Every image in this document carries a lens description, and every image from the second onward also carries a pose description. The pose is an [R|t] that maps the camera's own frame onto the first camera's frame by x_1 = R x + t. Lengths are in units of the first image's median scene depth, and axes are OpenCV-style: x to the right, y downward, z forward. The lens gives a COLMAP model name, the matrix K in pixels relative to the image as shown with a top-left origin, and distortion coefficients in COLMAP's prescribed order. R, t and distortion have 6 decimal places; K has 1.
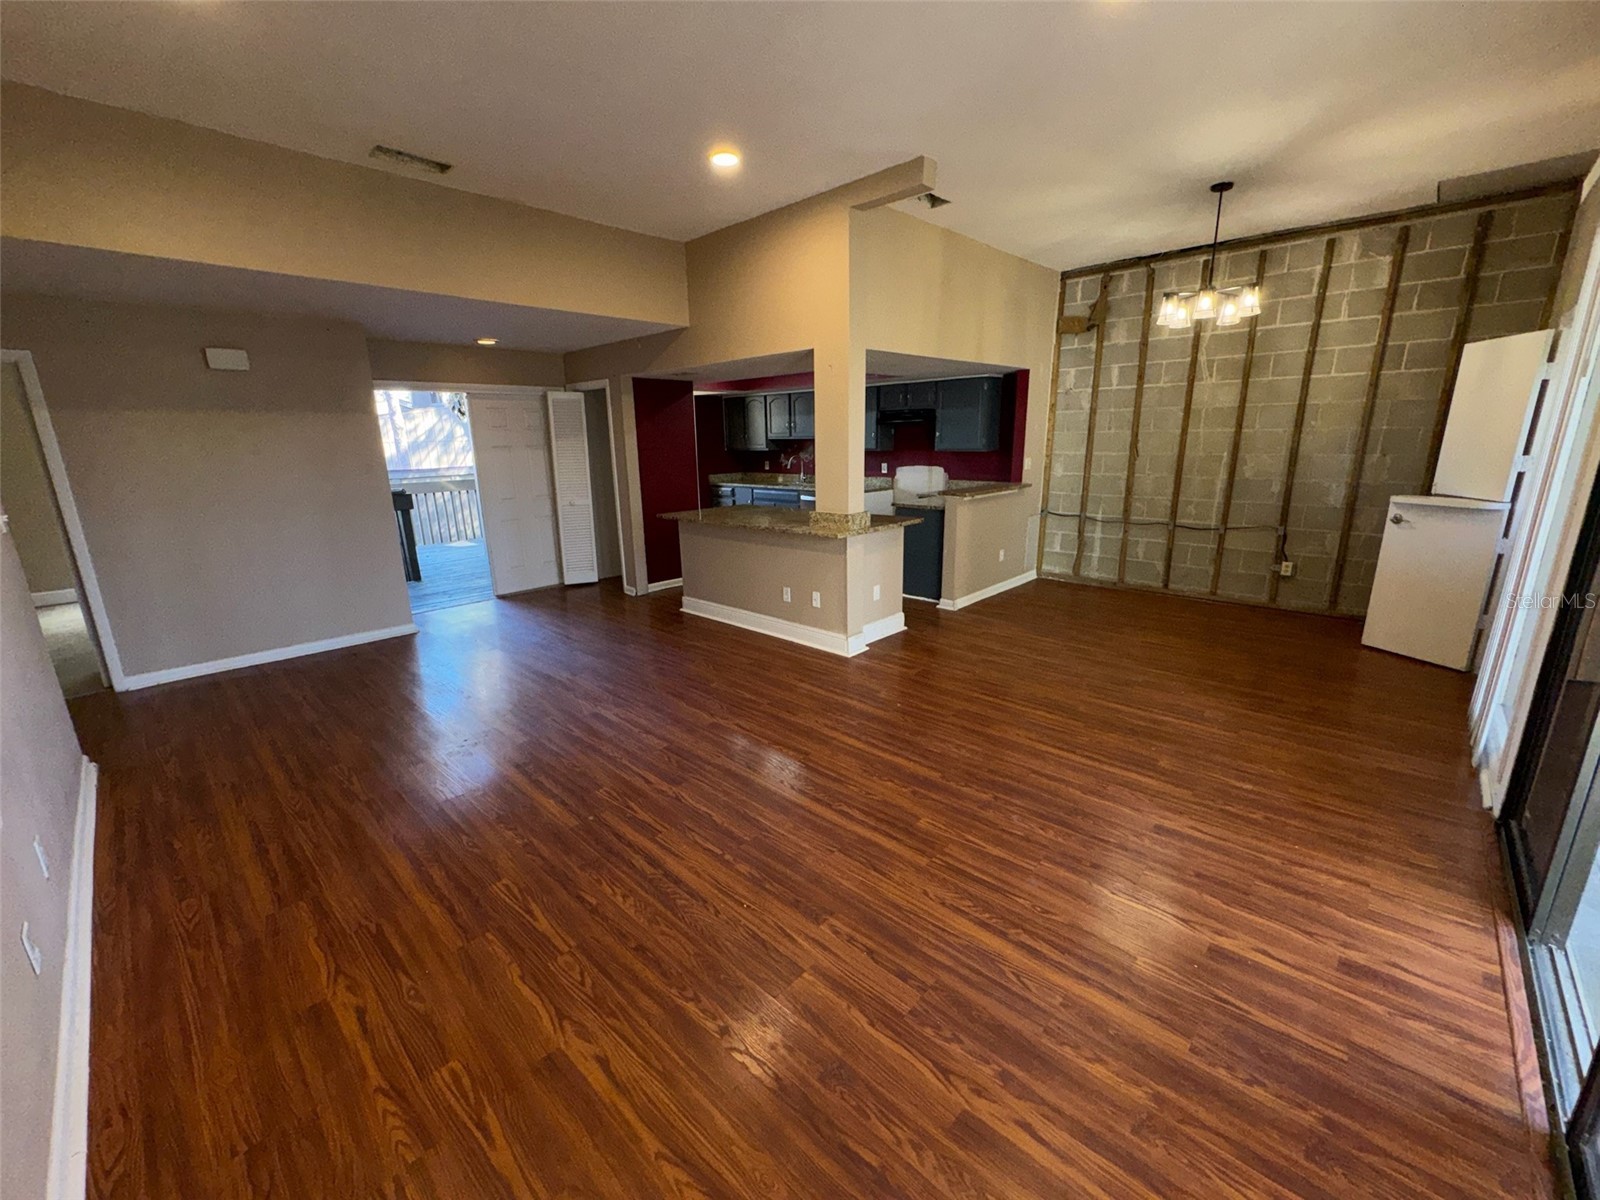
lens RADIAL K [[641.6, 0, 799.2], [0, 641.6, 598.2], [0, 0, 1]] dist [-0.001584, 0.000210]
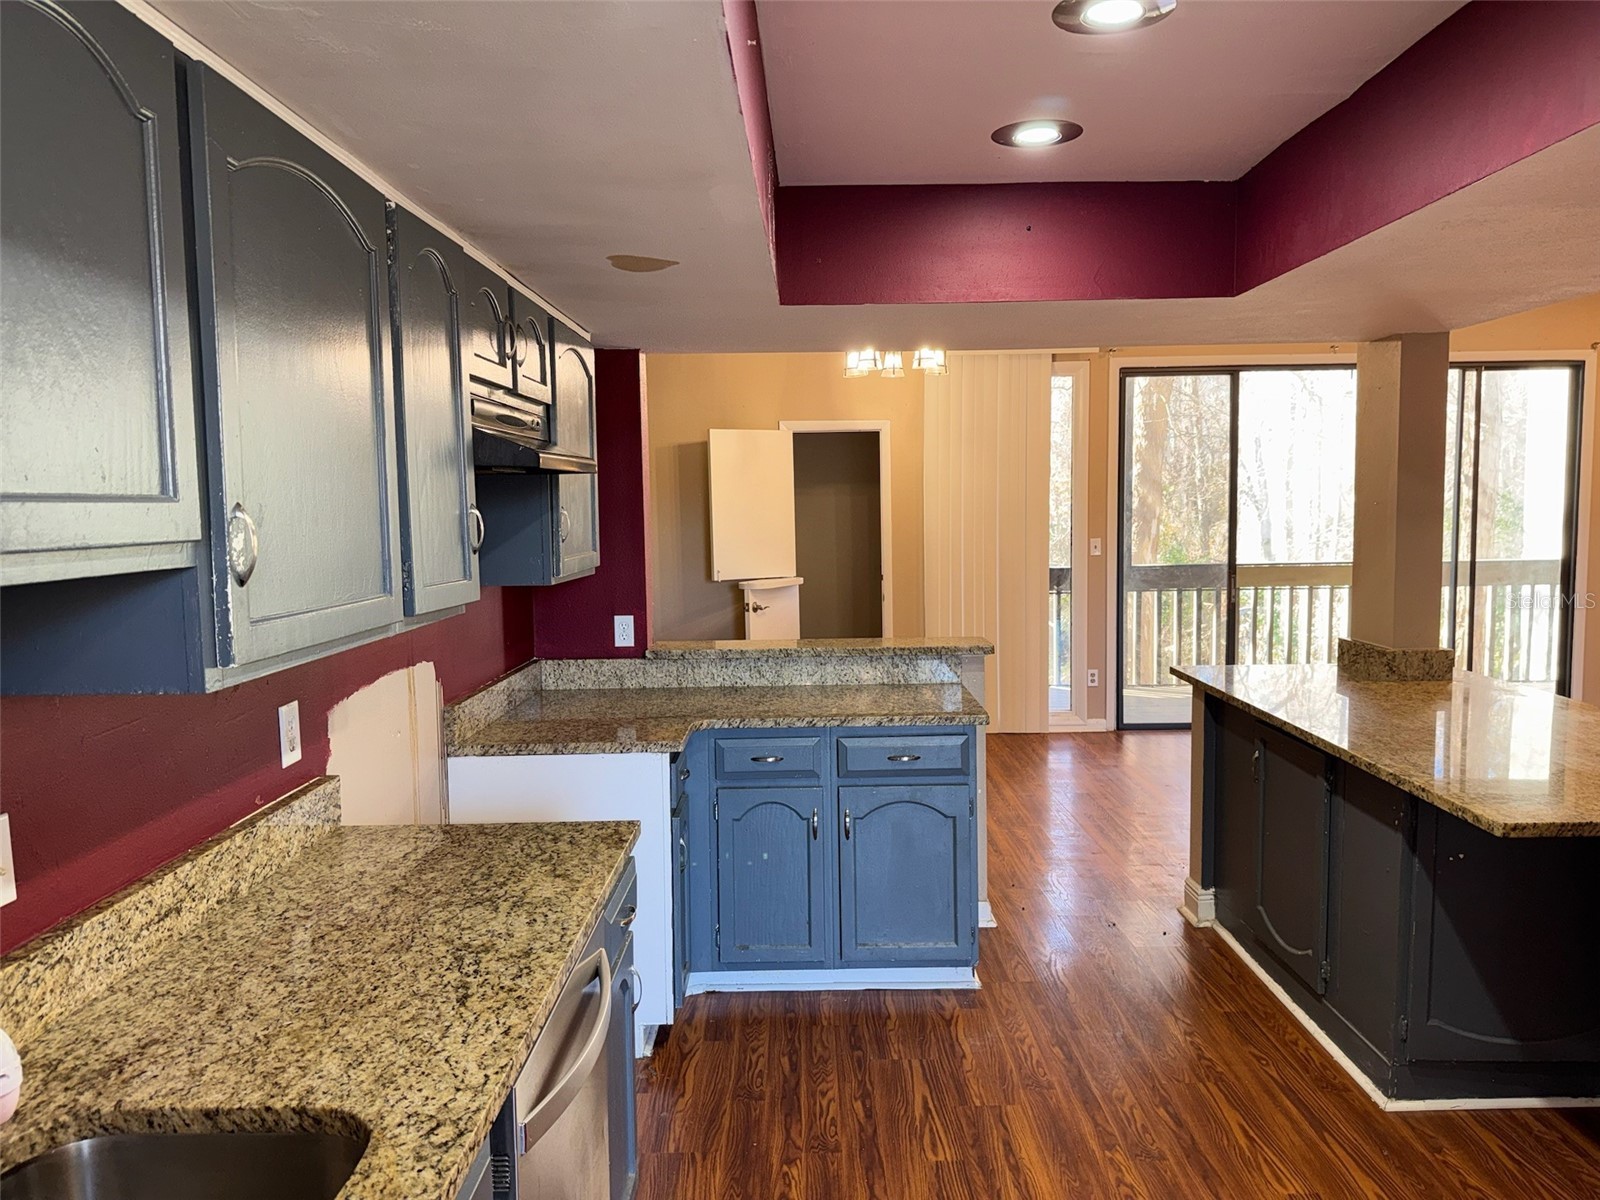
lens RADIAL K [[1129.5, 0, 813.4], [0, 1129.5, 580.3], [0, 0, 1]] dist [0.005574, -0.003167]
pose [[-0.690815, -0.017659, 0.722816, -0.220249], [0.209516, 0.951920, 0.223496, -0.389622], [-0.692010, 0.305836, -0.653901, 1.537677]]
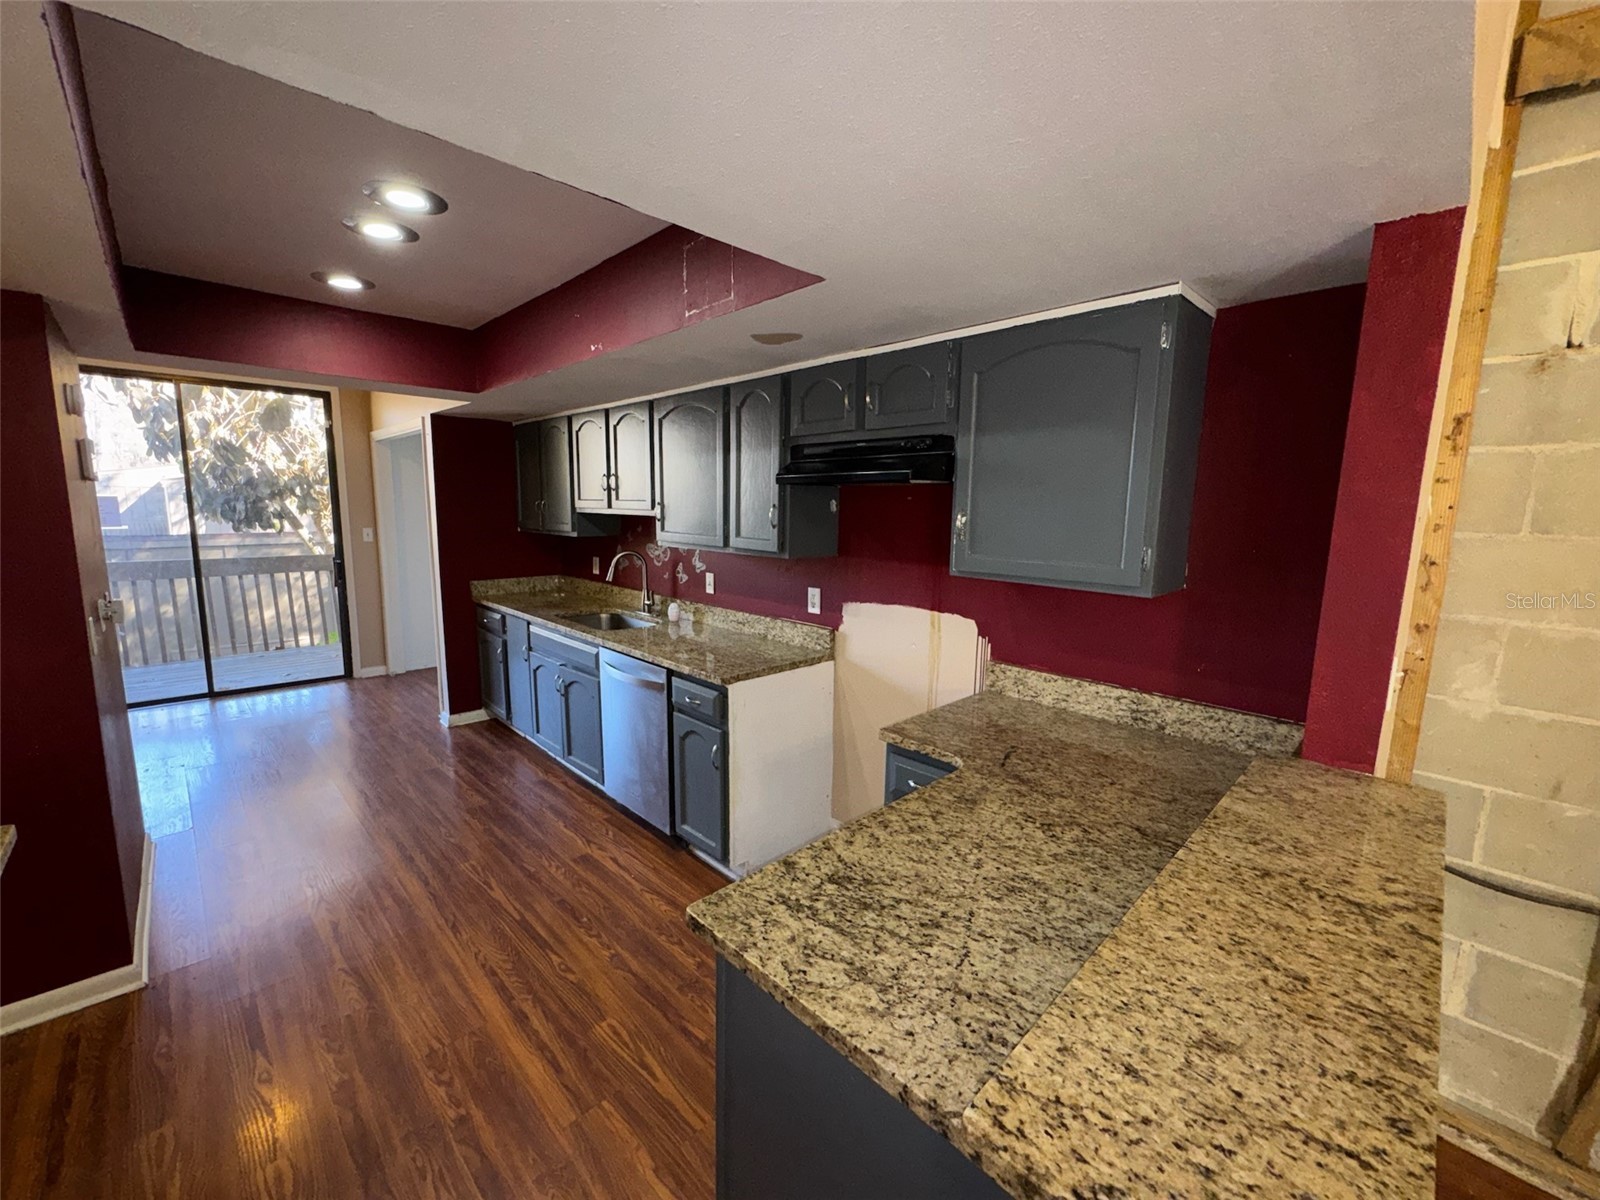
lens RADIAL K [[641.6, 0, 799.2], [0, 641.6, 598.2], [0, 0, 1]] dist [-0.001584, 0.000210]
pose [[0.998774, 0.040318, -0.028738, 0.191749], [-0.043102, 0.993650, -0.103933, -0.234938], [0.024365, 0.105044, 0.994169, 0.894069]]
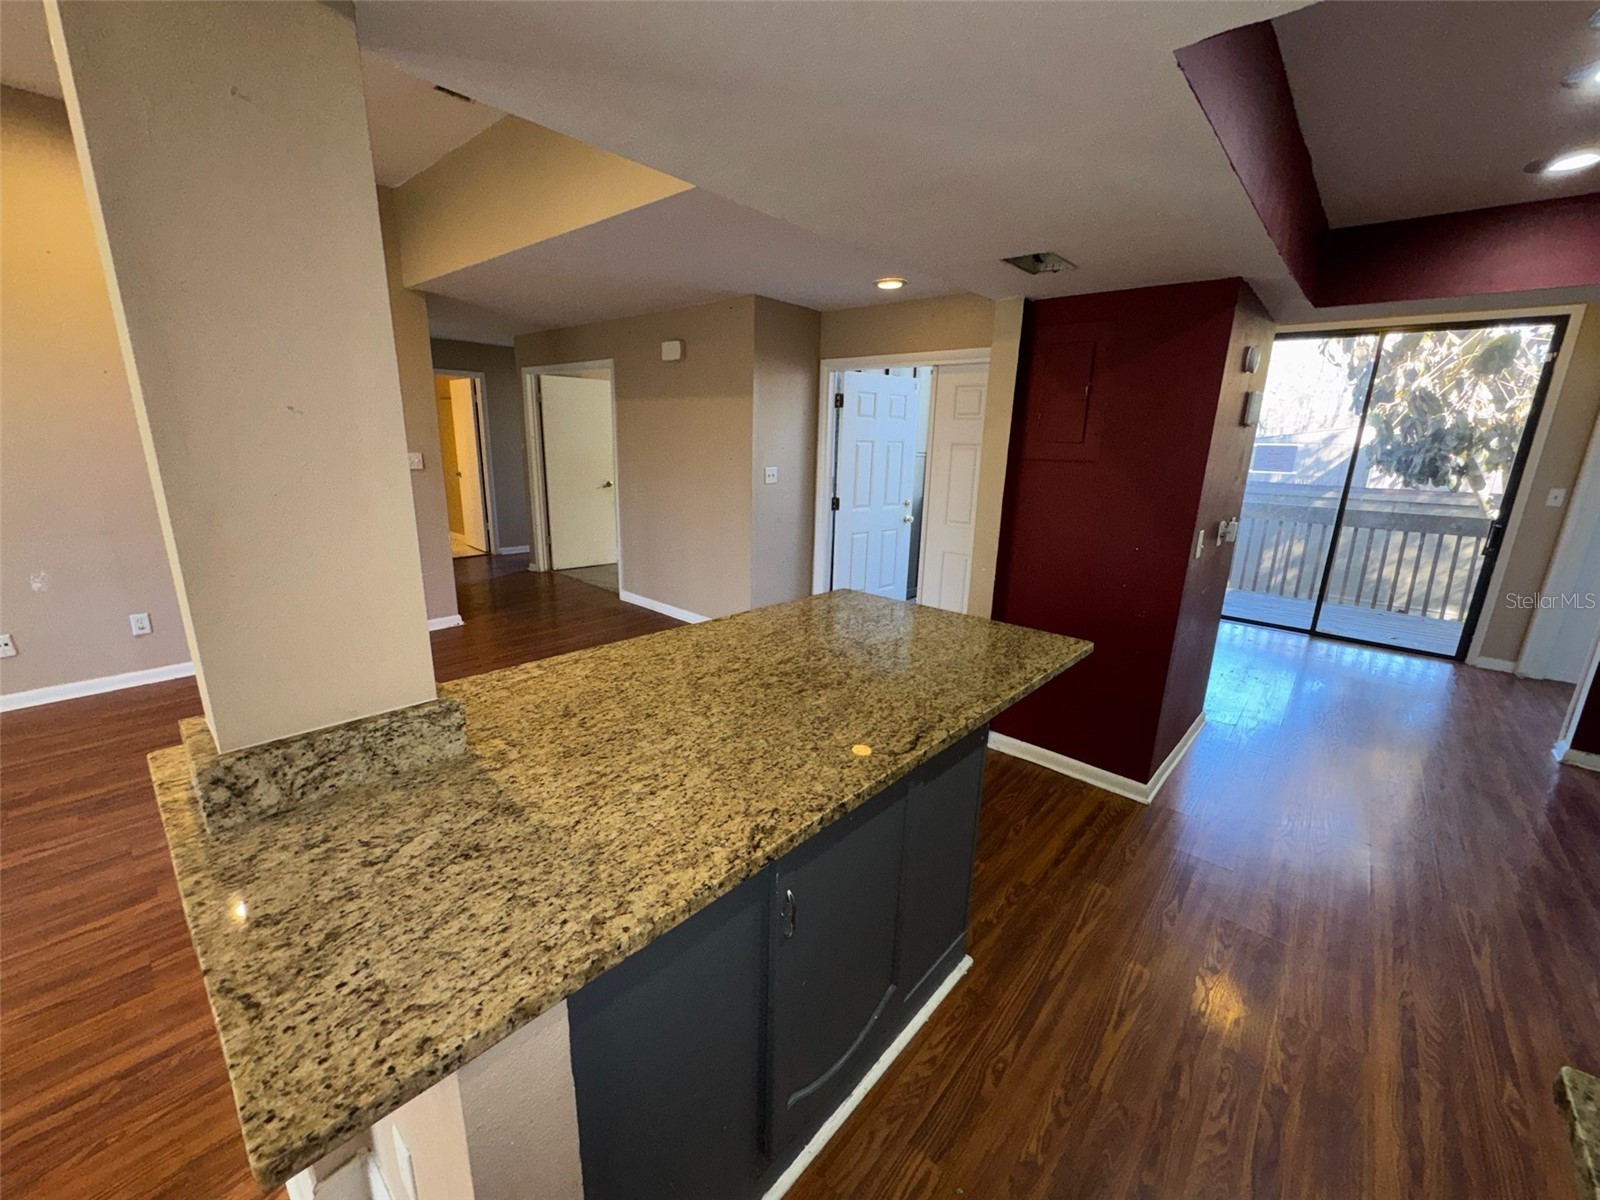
lens RADIAL K [[641.6, 0, 799.2], [0, 641.6, 598.2], [0, 0, 1]] dist [-0.001584, 0.000210]
pose [[0.032401, 0.263435, -0.964133, 0.242808], [-0.274145, 0.929985, 0.244892, -0.231961], [0.961142, 0.256378, 0.102352, 0.923129]]
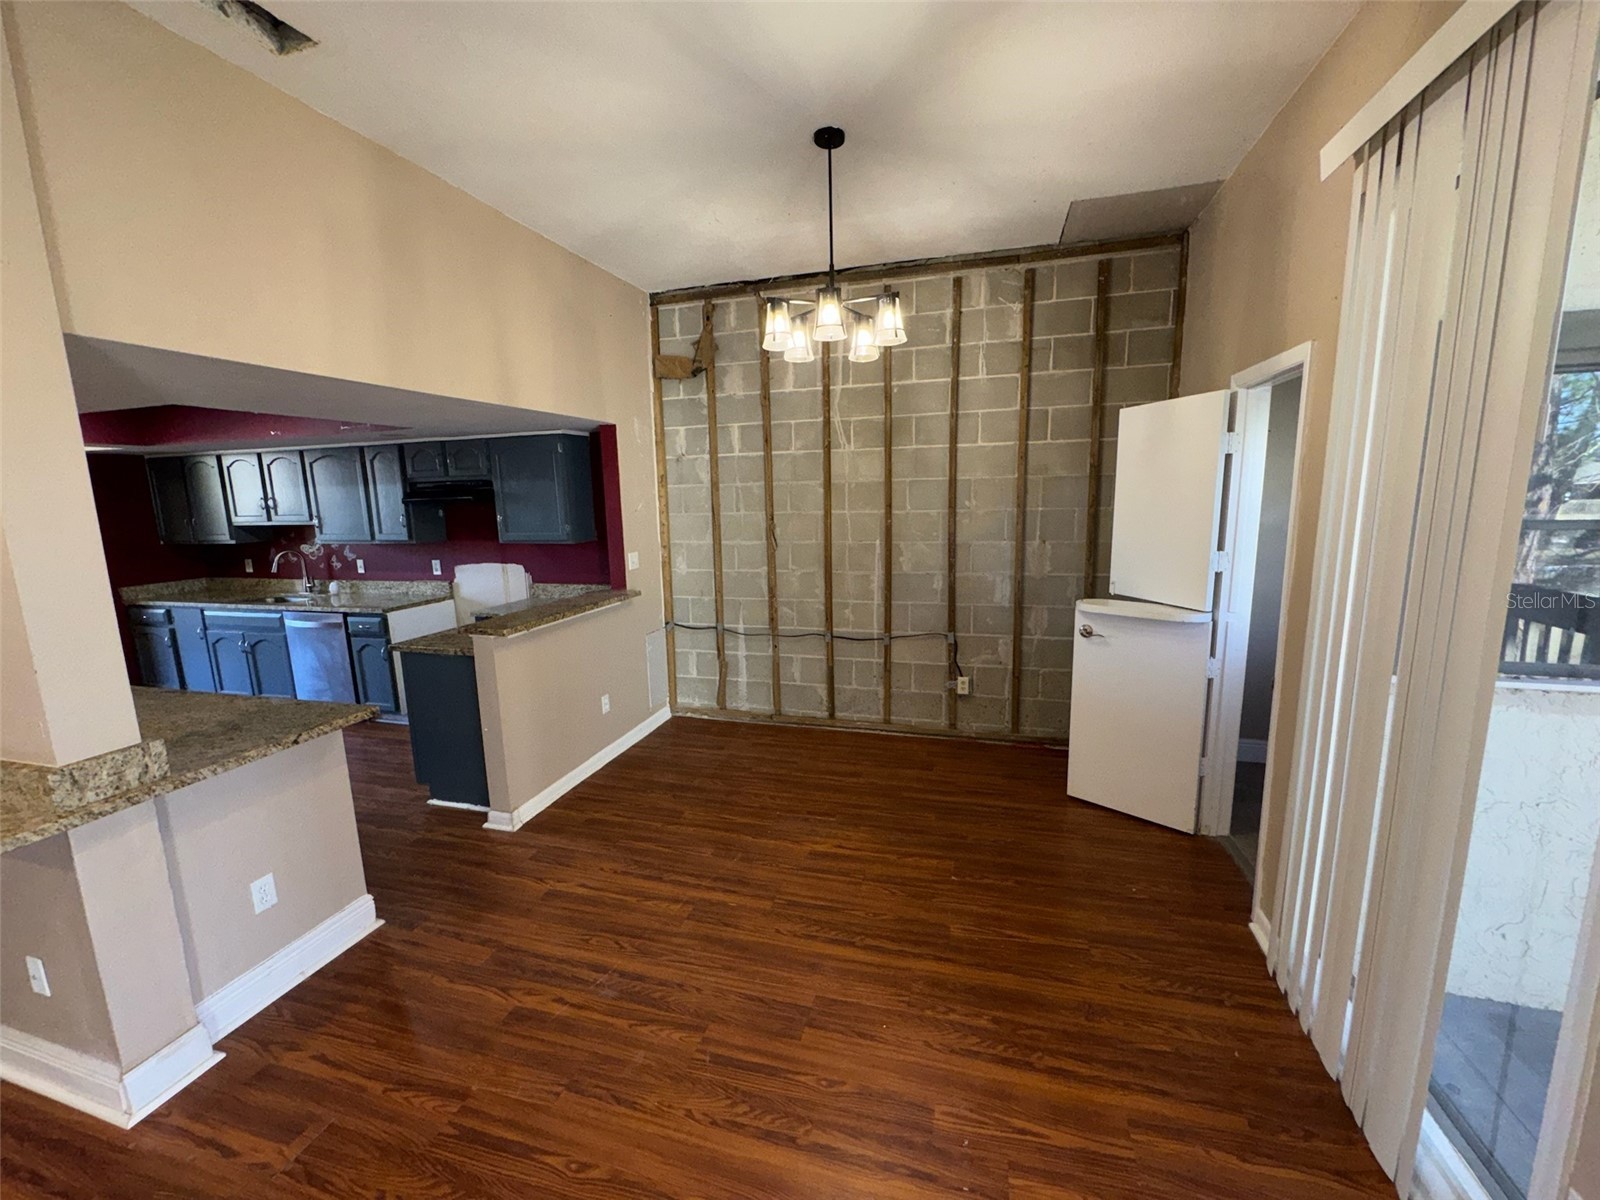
lens RADIAL K [[641.6, 0, 799.2], [0, 641.6, 598.2], [0, 0, 1]] dist [-0.001584, 0.000210]
pose [[0.887939, -0.076436, 0.453565, 0.230358], [0.120367, 0.990346, -0.068746, -0.117610], [-0.443932, 0.115637, 0.888568, 0.370807]]
